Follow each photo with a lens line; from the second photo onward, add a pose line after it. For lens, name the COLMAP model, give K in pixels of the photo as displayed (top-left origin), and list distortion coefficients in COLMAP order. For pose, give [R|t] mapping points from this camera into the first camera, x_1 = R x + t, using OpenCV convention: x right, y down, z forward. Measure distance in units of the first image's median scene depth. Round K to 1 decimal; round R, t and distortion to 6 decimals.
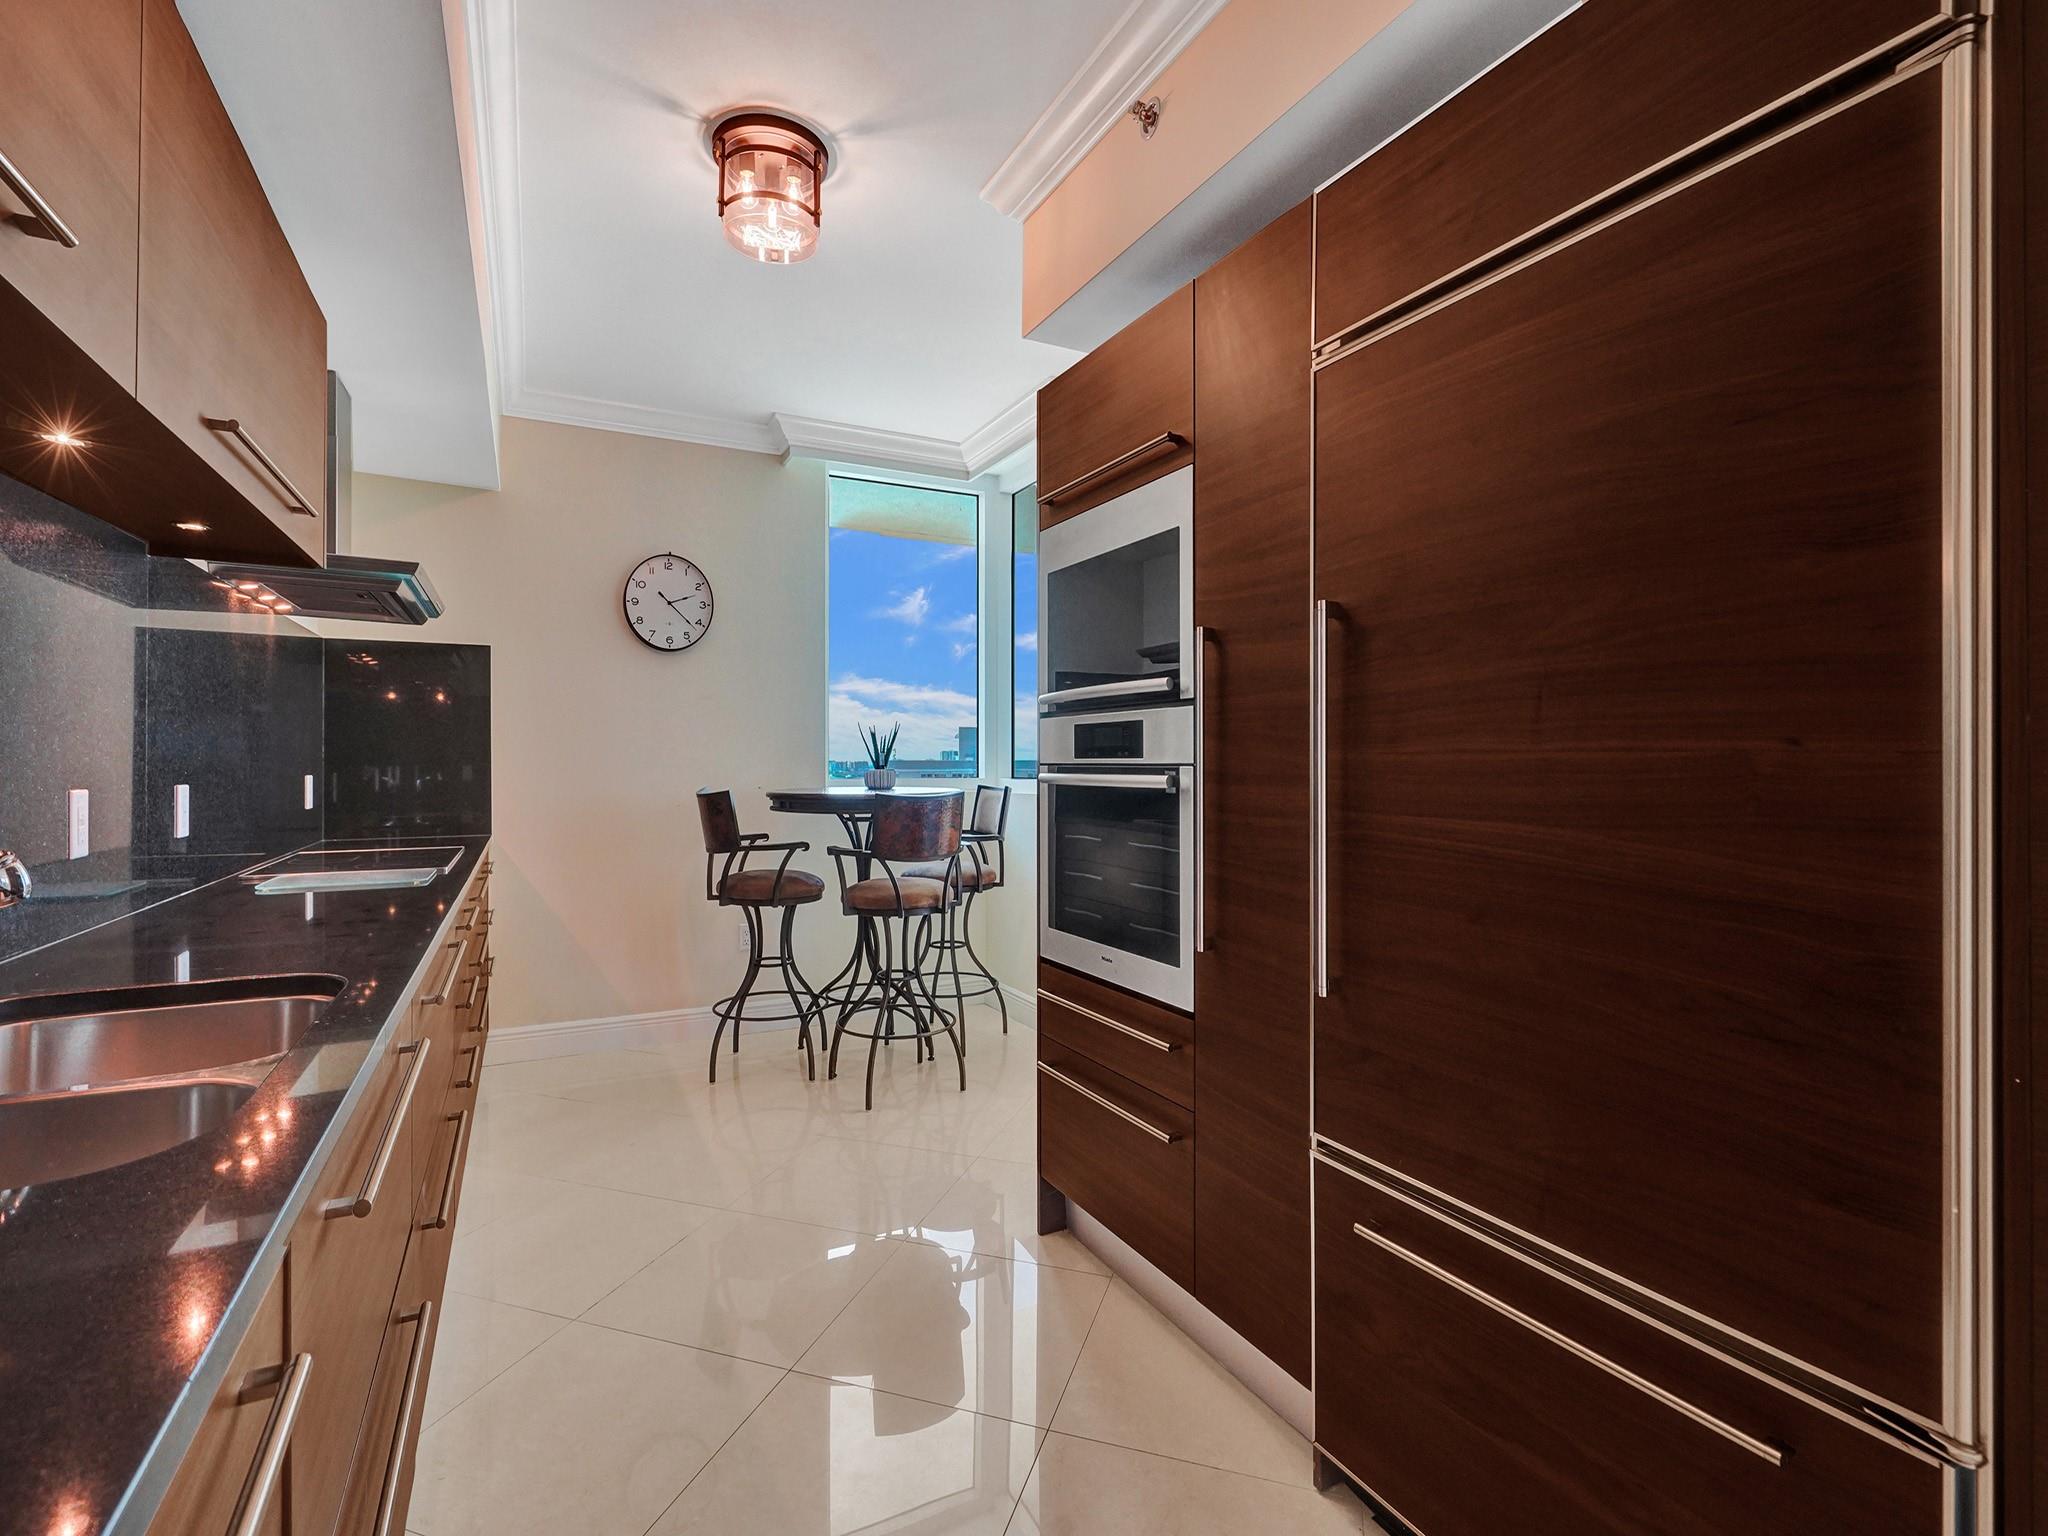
lens RADIAL K [[965.0, 0, 995.4], [0, 965.0, 771.8], [0, 0, 1]] dist [-0.054773, 0.022124]
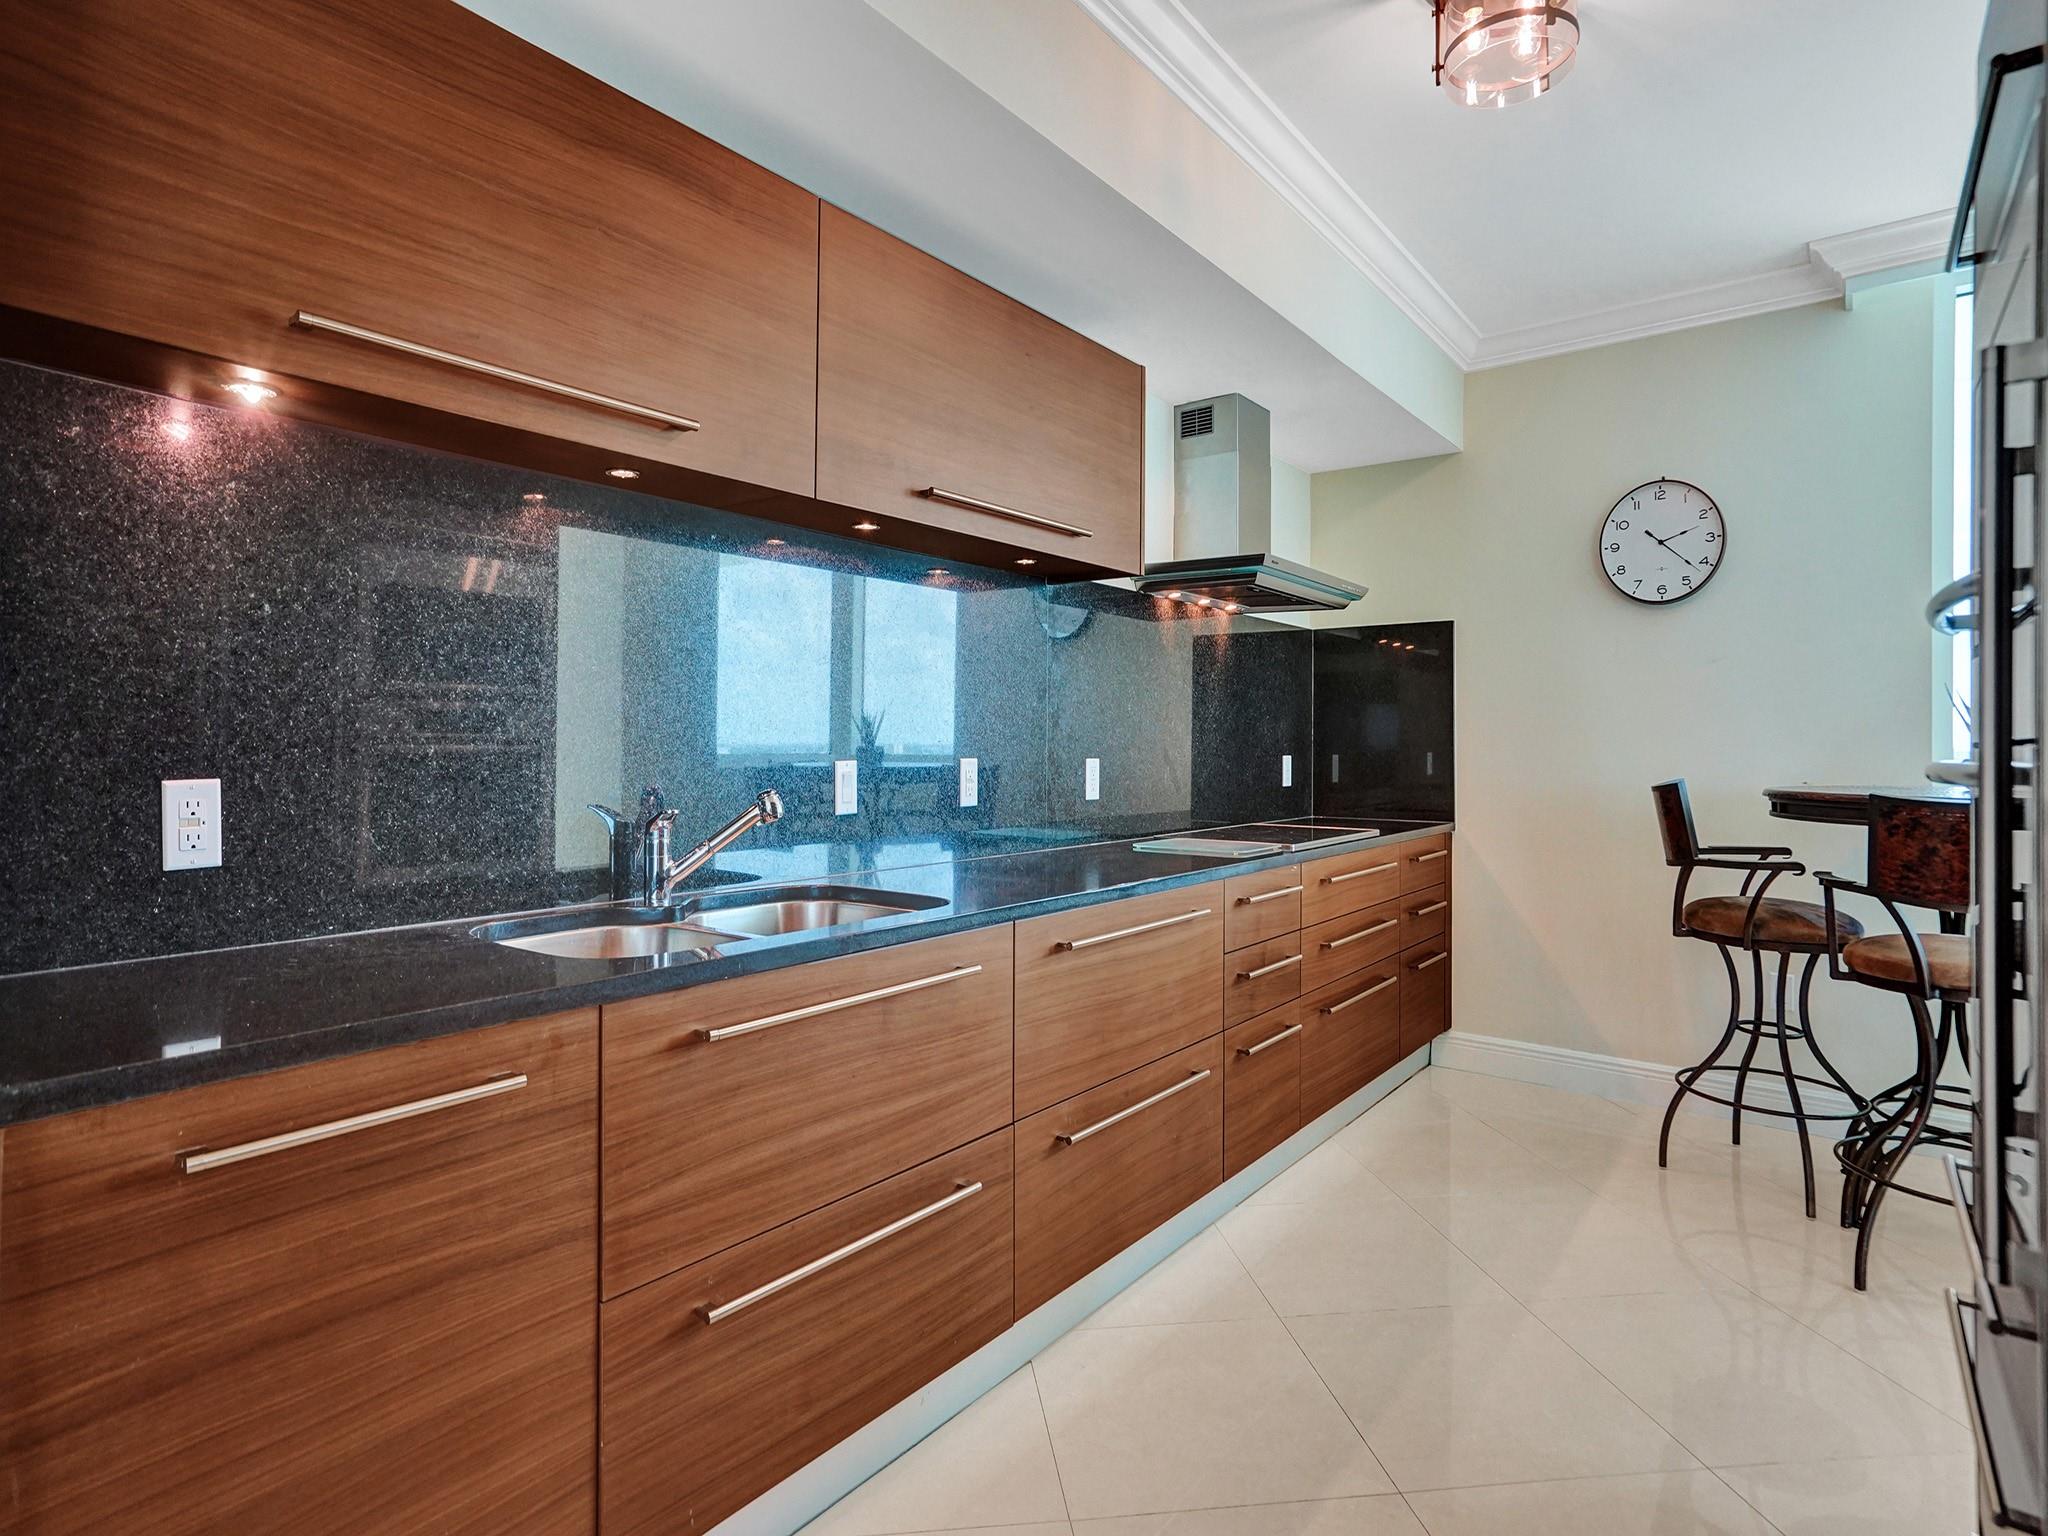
lens RADIAL K [[1092.9, 0, 1010.5], [0, 1092.9, 751.4], [0, 0, 1]] dist [-0.044166, 0.030831]
pose [[0.421497, 0.008516, -0.906790, 0.241734], [-0.015872, 0.999872, 0.002012, 0.001118], [0.906691, 0.013544, 0.421578, 0.152435]]
